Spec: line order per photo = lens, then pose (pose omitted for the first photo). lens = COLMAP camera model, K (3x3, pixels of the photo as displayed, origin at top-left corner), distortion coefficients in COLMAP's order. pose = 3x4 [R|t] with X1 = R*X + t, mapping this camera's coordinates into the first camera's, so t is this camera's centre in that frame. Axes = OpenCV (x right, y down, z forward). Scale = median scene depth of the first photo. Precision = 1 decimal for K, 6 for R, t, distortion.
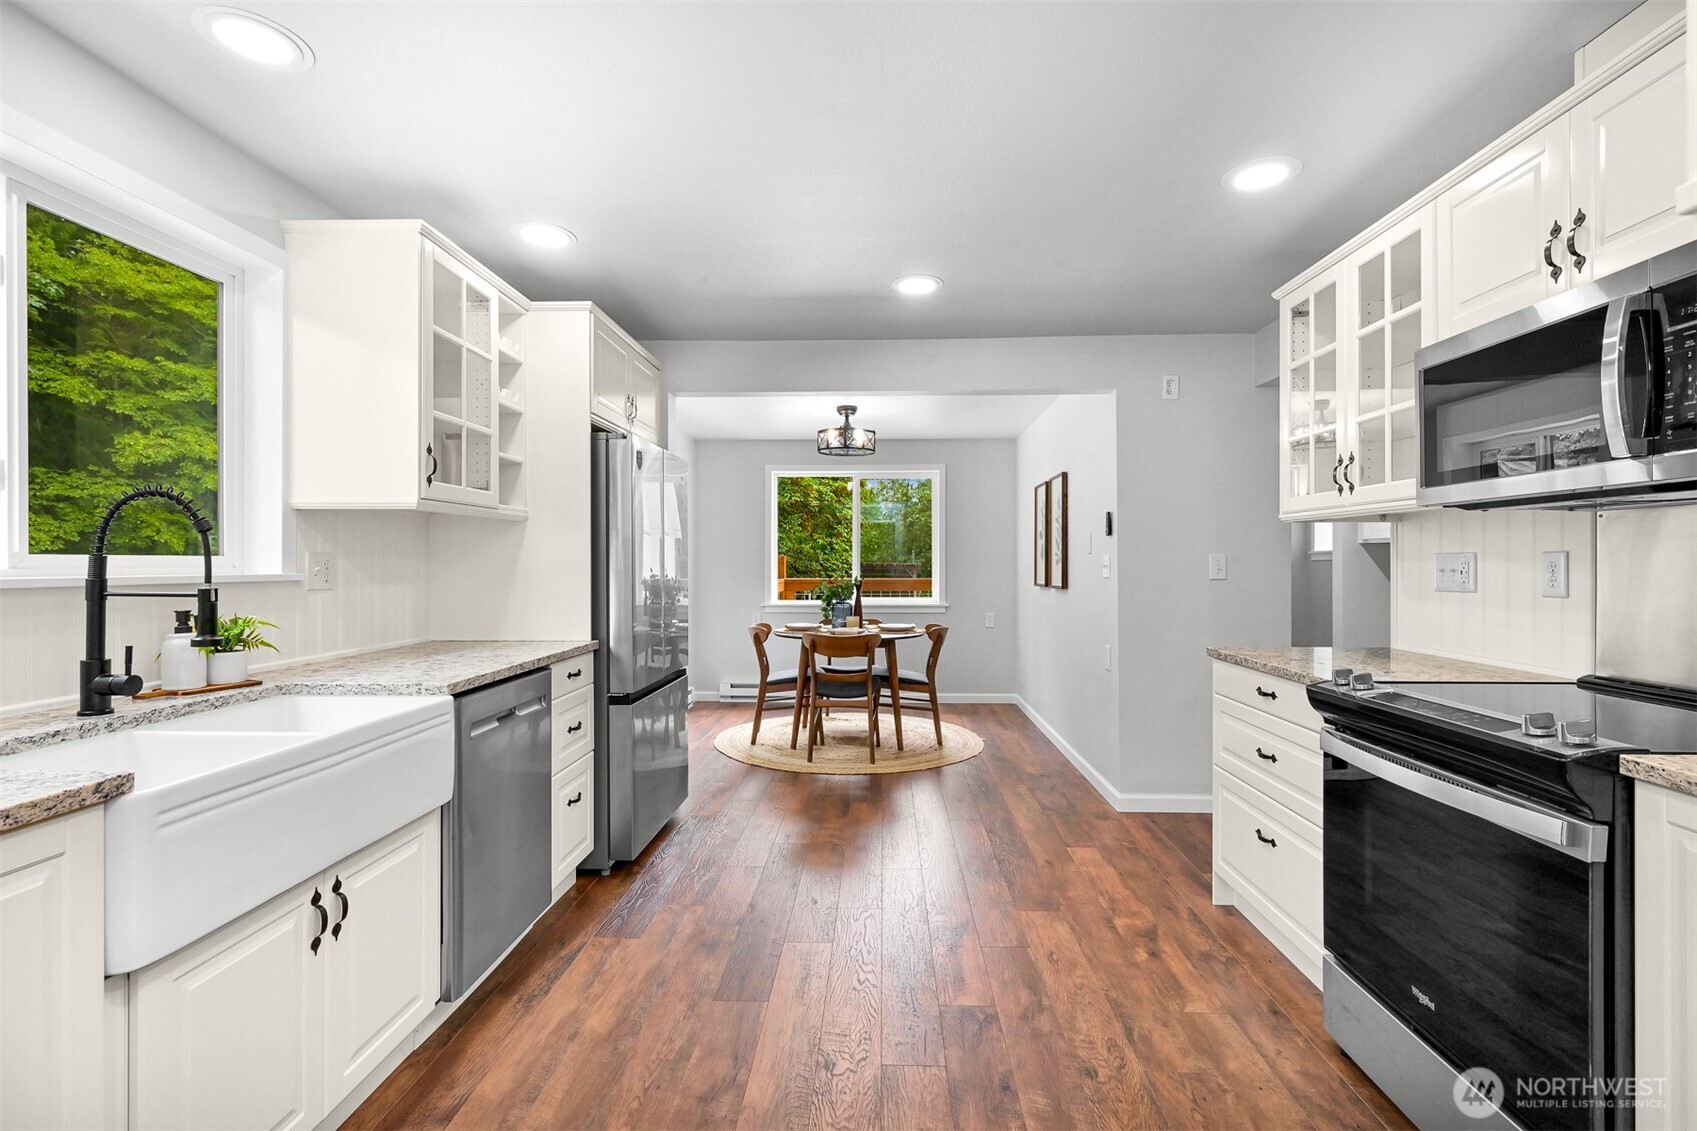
lens RADIAL K [[779.5, 0, 848.5], [0, 779.5, 565.5], [0, 0, 1]] dist [-0.000251, 0.000423]
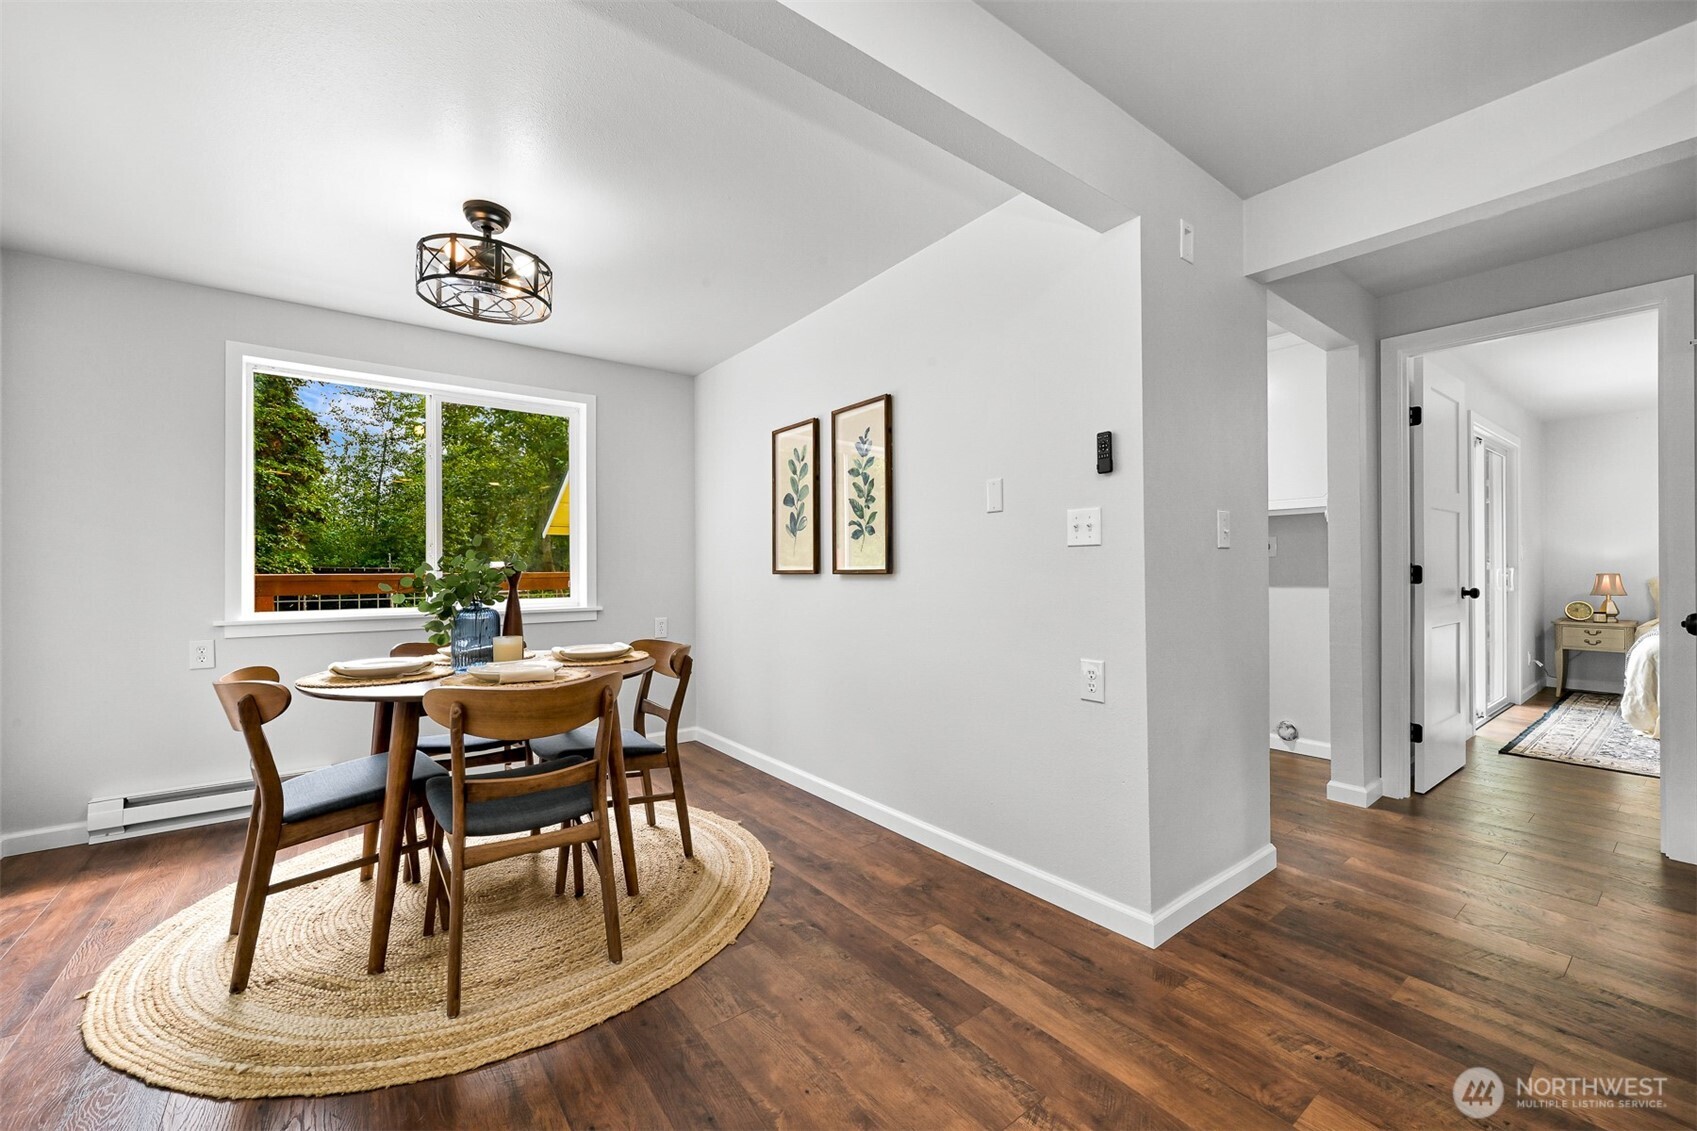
lens RADIAL K [[675.5, 0, 848.5], [0, 675.5, 565.5], [0, 0, 1]] dist [0.000837, -0.000027]
pose [[0.765106, -0.000767, 0.643904, -0.158759], [0.006246, 0.999961, -0.006231, 0.037843], [-0.643874, 0.008789, 0.765081, 0.824460]]
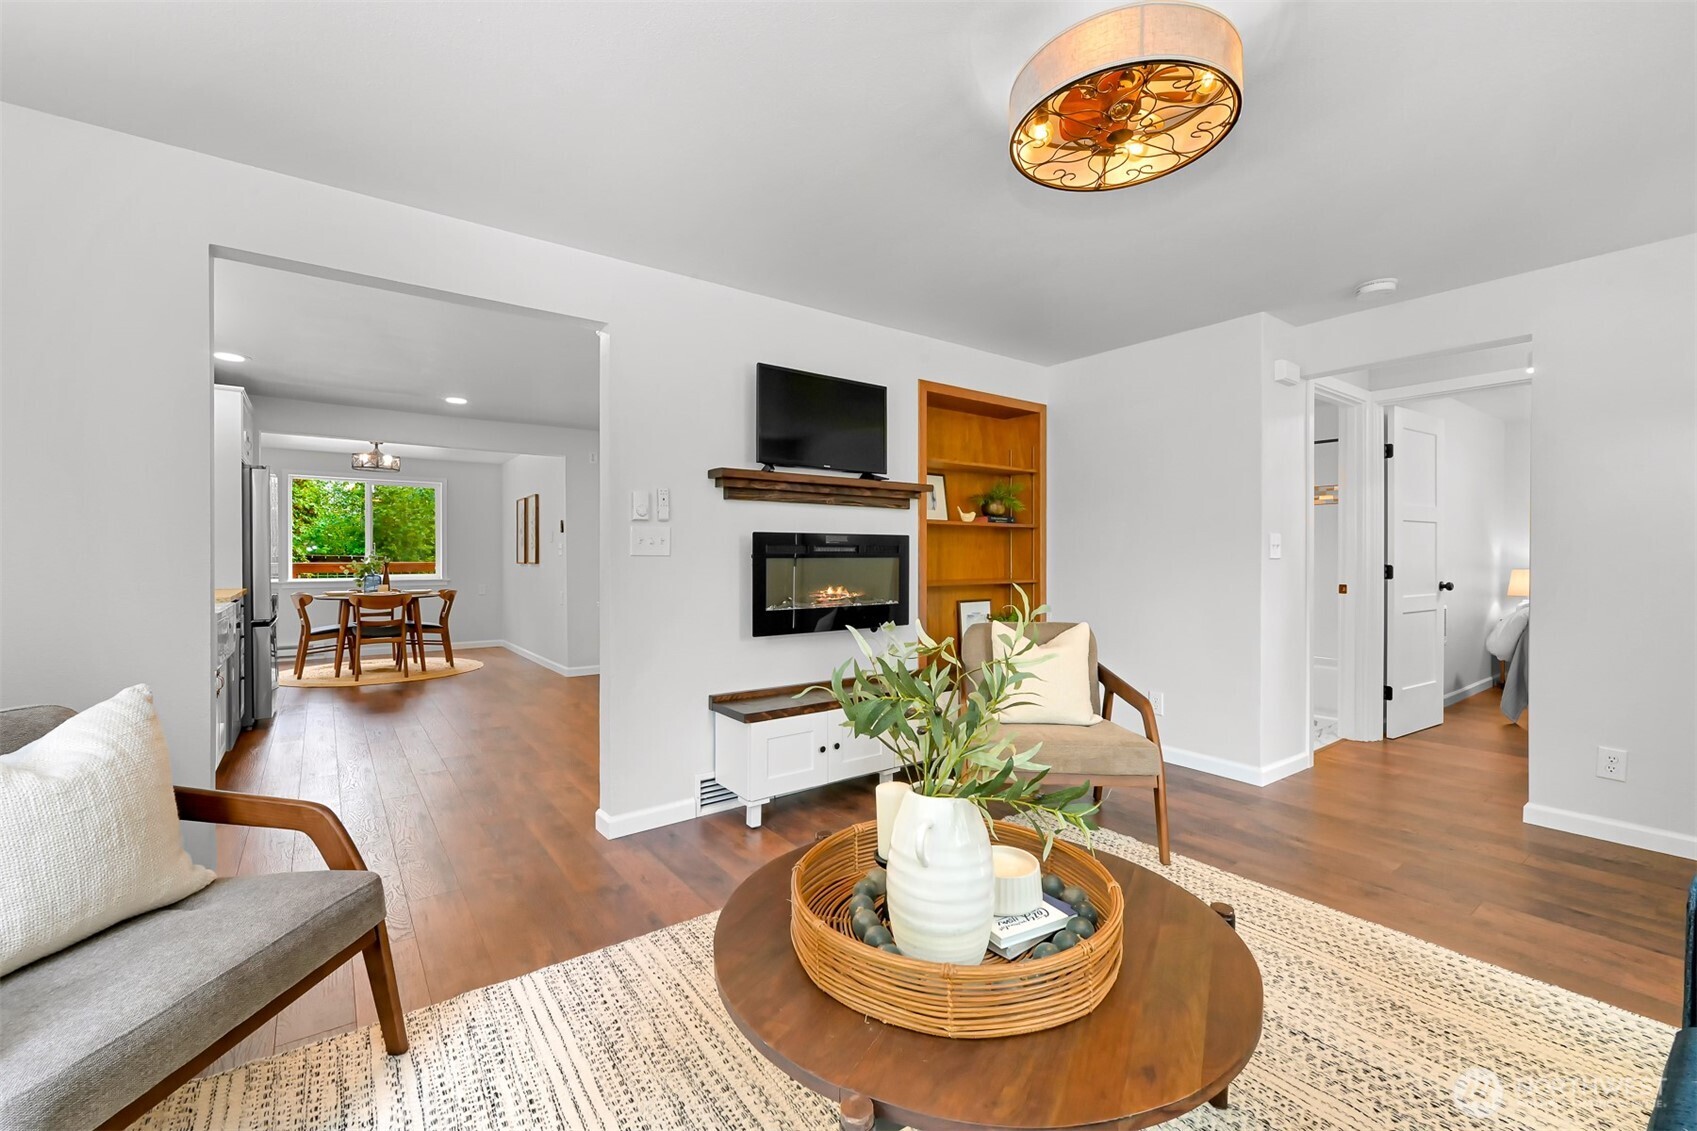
lens RADIAL K [[722.7, 0, 854.7], [0, 722.7, 560.1], [0, 0, 1]] dist [-0.011457, -0.000076]
pose [[0.774462, -0.001293, 0.632619, -0.243635], [0.001107, 0.999999, 0.000689, 0.031185], [-0.632619, 0.000167, 0.774463, -0.884301]]
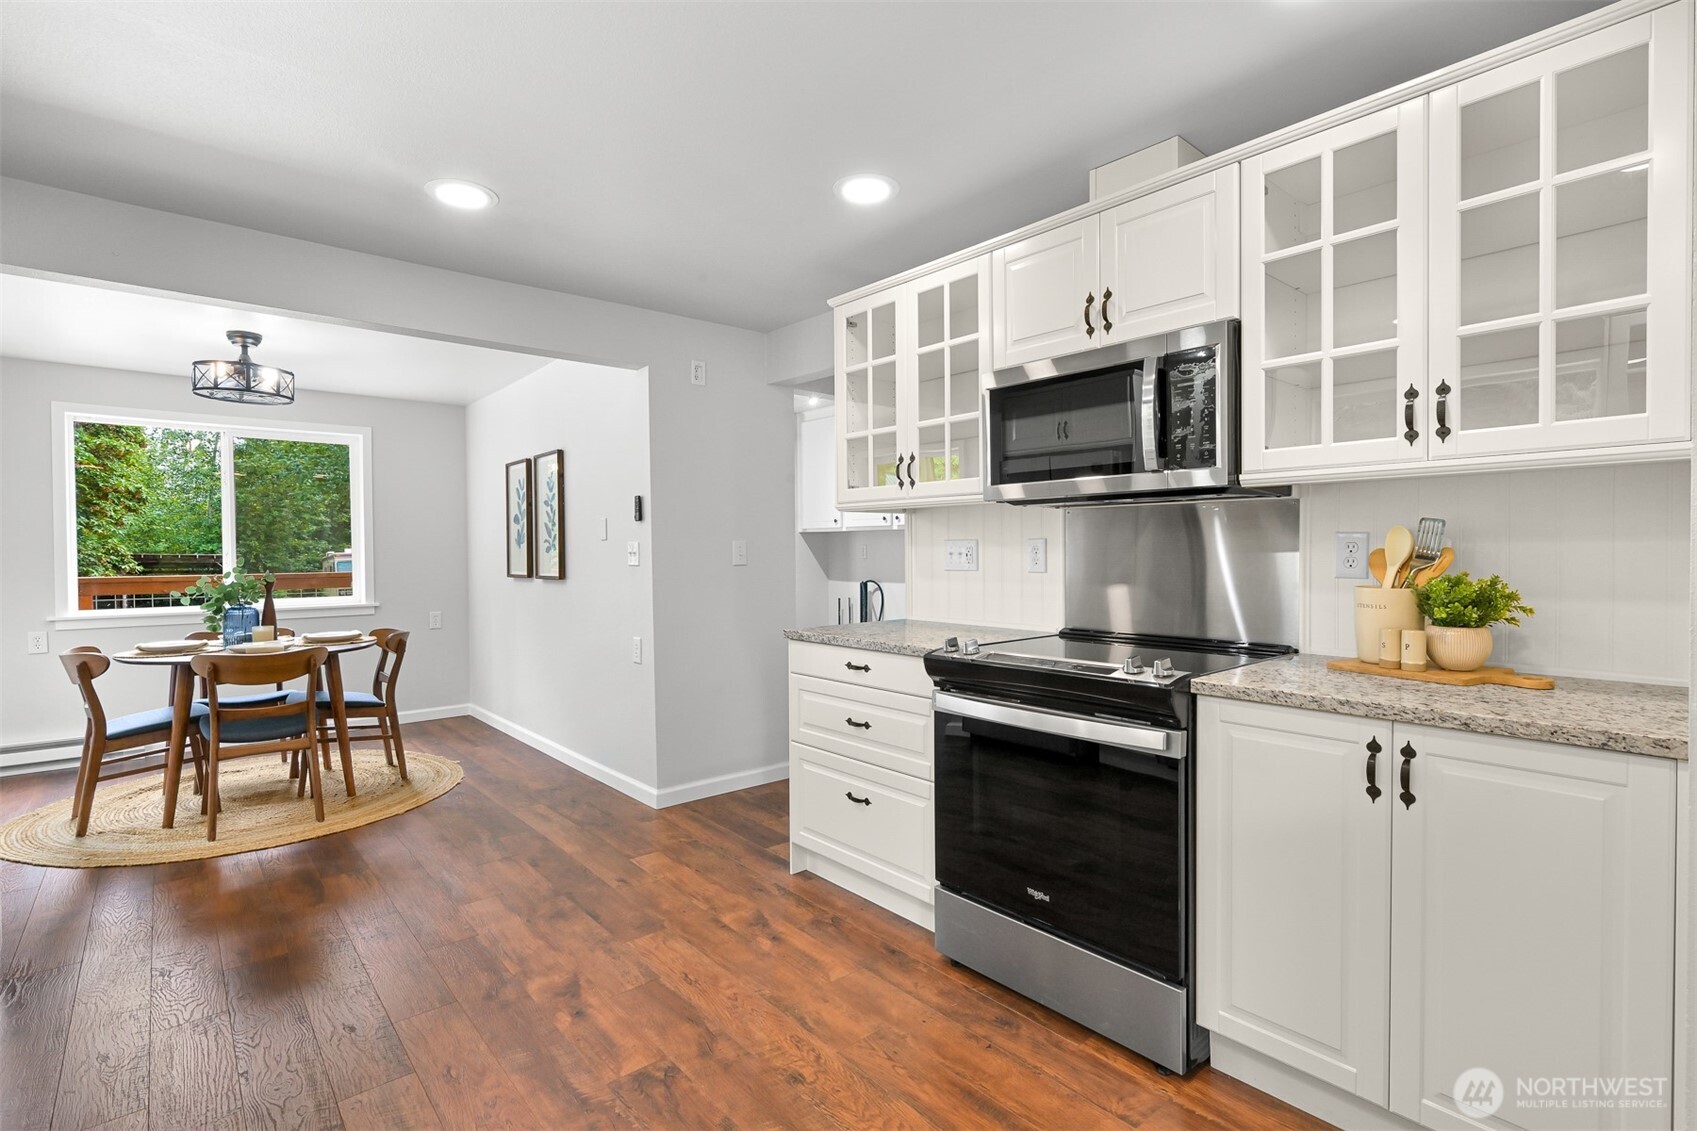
lens RADIAL K [[805.9, 0, 853.4], [0, 805.9, 563.1], [0, 0, 1]] dist [-0.001334, 0.000064]
pose [[0.726454, -0.016495, 0.687017, -0.166358], [0.008773, 0.999853, 0.014730, 0.000945], [-0.687159, -0.004673, 0.726492, 0.125021]]
